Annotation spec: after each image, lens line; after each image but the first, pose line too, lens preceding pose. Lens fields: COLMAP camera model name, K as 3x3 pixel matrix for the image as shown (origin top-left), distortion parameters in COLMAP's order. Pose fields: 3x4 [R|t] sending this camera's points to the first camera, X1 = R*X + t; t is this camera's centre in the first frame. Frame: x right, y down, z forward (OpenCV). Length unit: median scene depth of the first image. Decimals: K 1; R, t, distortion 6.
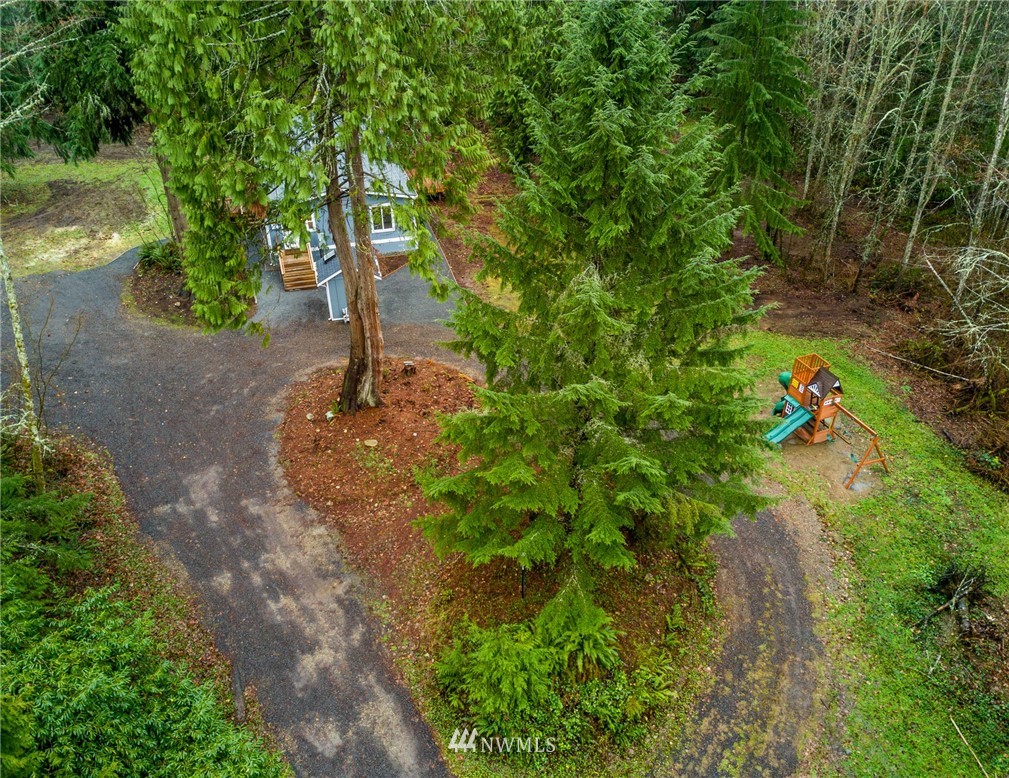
lens RADIAL K [[789.5, 0, 492.9], [0, 789.5, 397.2], [0, 0, 1]] dist [0.029519, -0.038754]
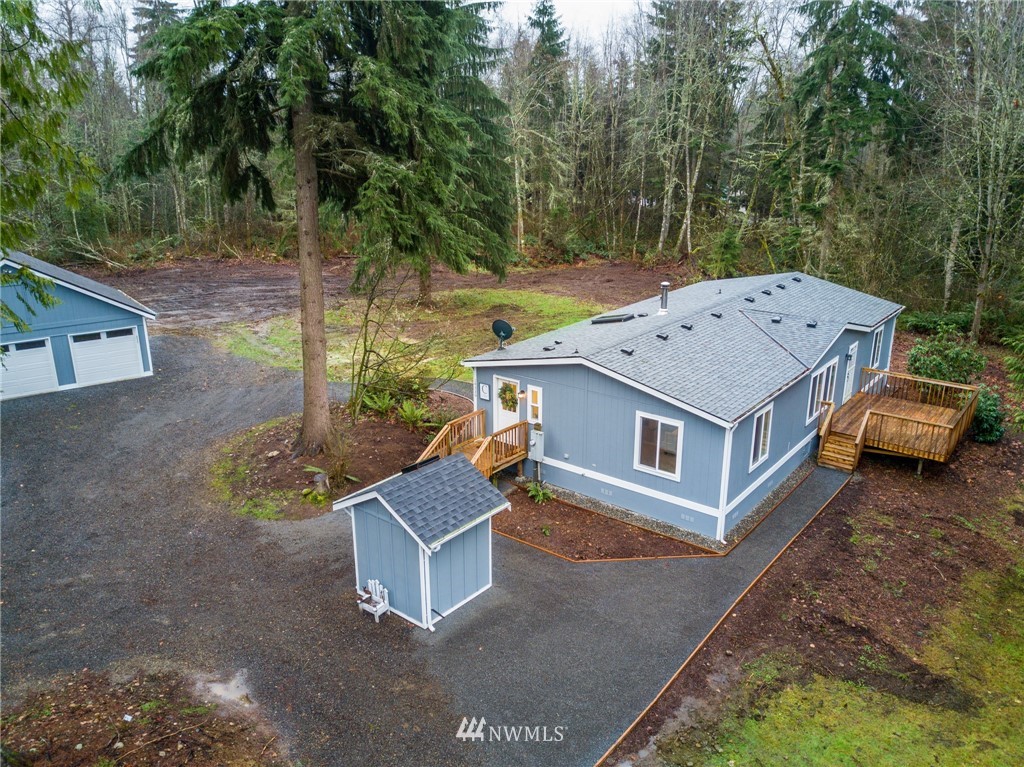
lens RADIAL K [[778.4, 0, 515.9], [0, 778.4, 382.0], [0, 0, 1]] dist [0.030737, -0.045244]
pose [[0.602040, 0.253606, -0.757121, 0.235943], [-0.453834, 0.888846, -0.063146, -0.314956], [0.656950, 0.381623, 0.650216, 1.039593]]
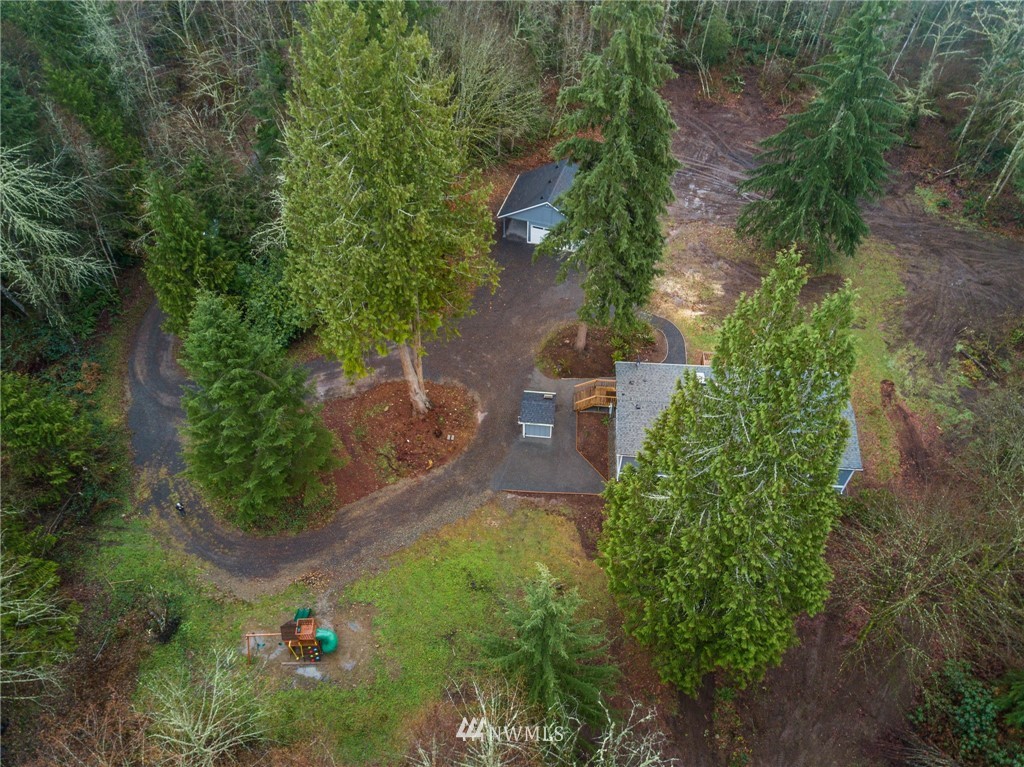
lens RADIAL K [[778.4, 0, 516.7], [0, 778.4, 376.2], [0, 0, 1]] dist [0.030737, -0.045244]
pose [[-0.326996, 0.731585, -0.598212, 0.964482], [-0.525574, 0.385301, 0.758495, -1.848741], [0.785396, 0.562429, 0.258510, 0.792250]]
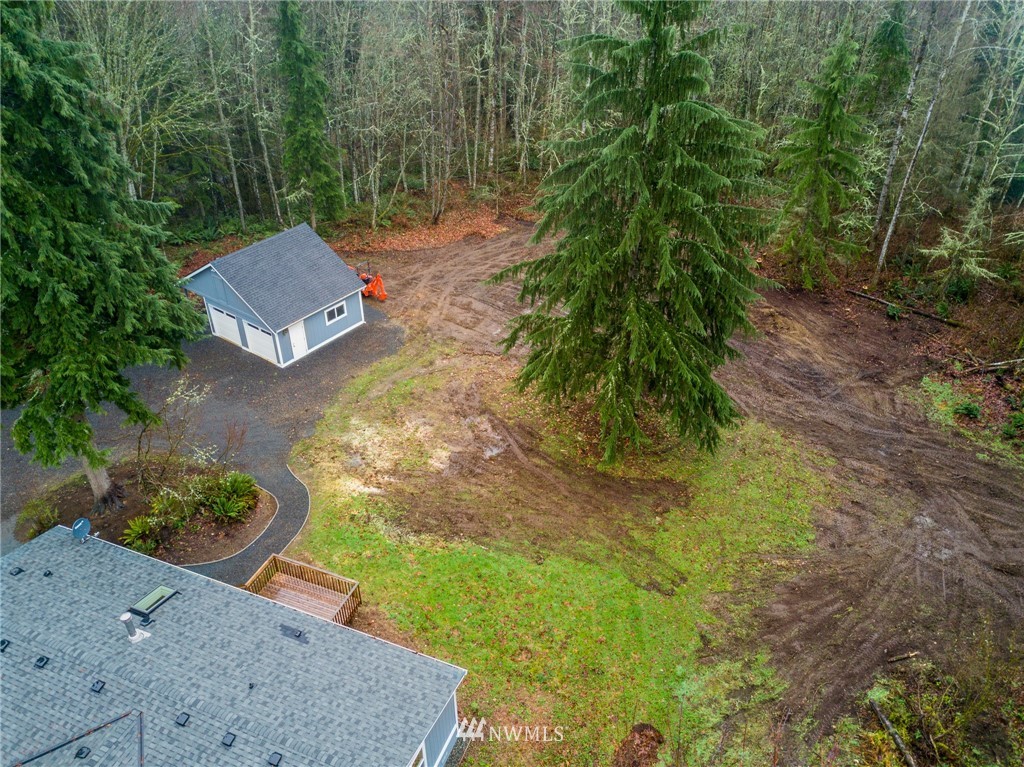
lens RADIAL K [[778.4, 0, 516.4], [0, 778.4, 382.6], [0, 0, 1]] dist [0.030737, -0.045244]
pose [[-0.599498, 0.461934, -0.653620, -0.228232], [-0.446127, 0.485155, 0.752061, -1.518141], [0.664509, 0.742457, -0.084768, 1.905531]]
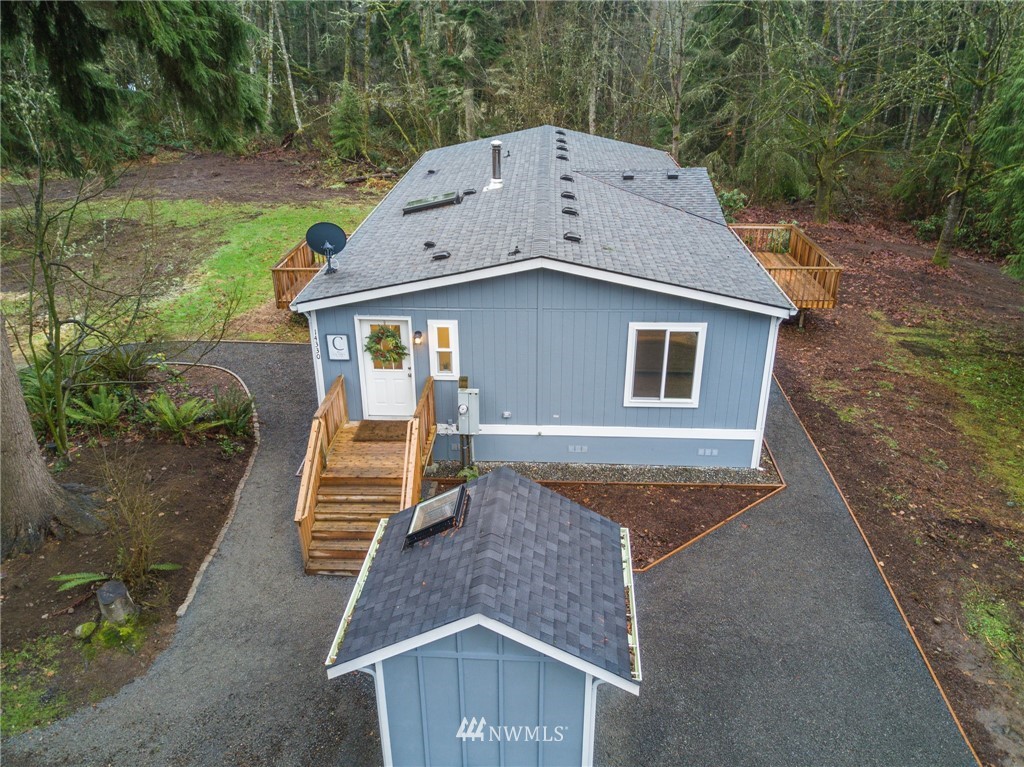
lens RADIAL K [[778.4, 0, 514.0], [0, 778.4, 386.8], [0, 0, 1]] dist [0.030737, -0.045244]
pose [[0.954038, 0.136439, -0.266825, -0.184021], [-0.174259, 0.976922, -0.123524, -0.275039], [0.243814, 0.164343, 0.955796, 1.121377]]
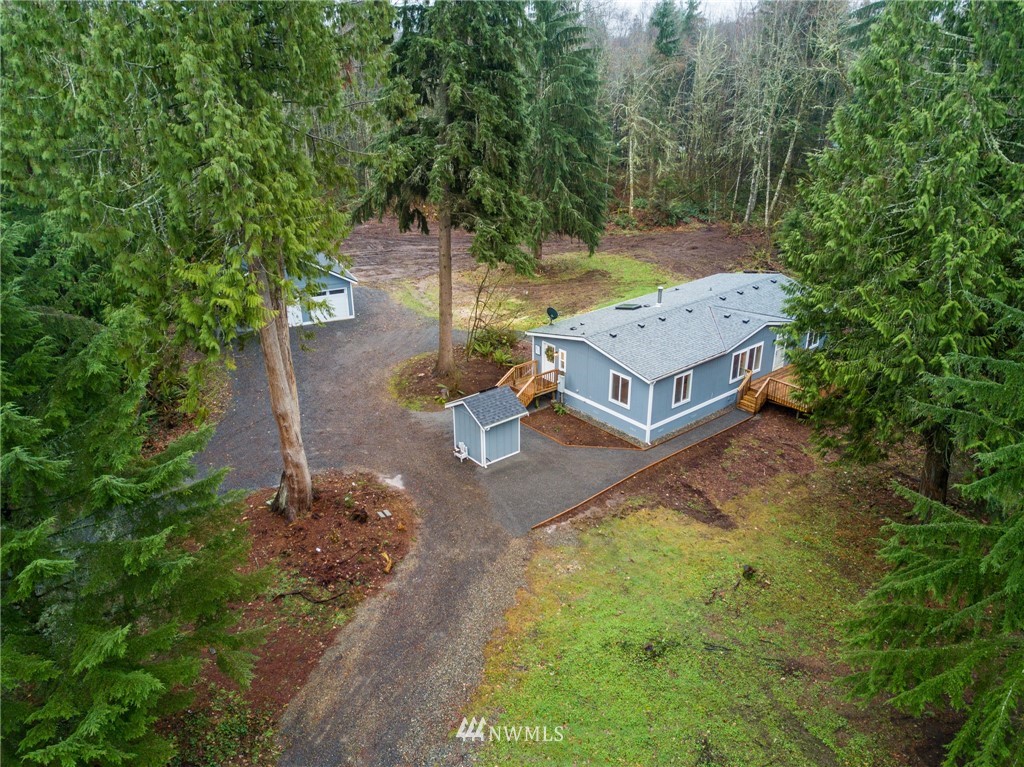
lens RADIAL K [[778.4, 0, 515.2], [0, 778.4, 384.4], [0, 0, 1]] dist [0.030737, -0.045244]
pose [[0.420548, 0.378219, -0.824675, 0.804570], [-0.510001, 0.850309, 0.129898, -0.458792], [0.750359, 0.365957, 0.550488, 0.750372]]
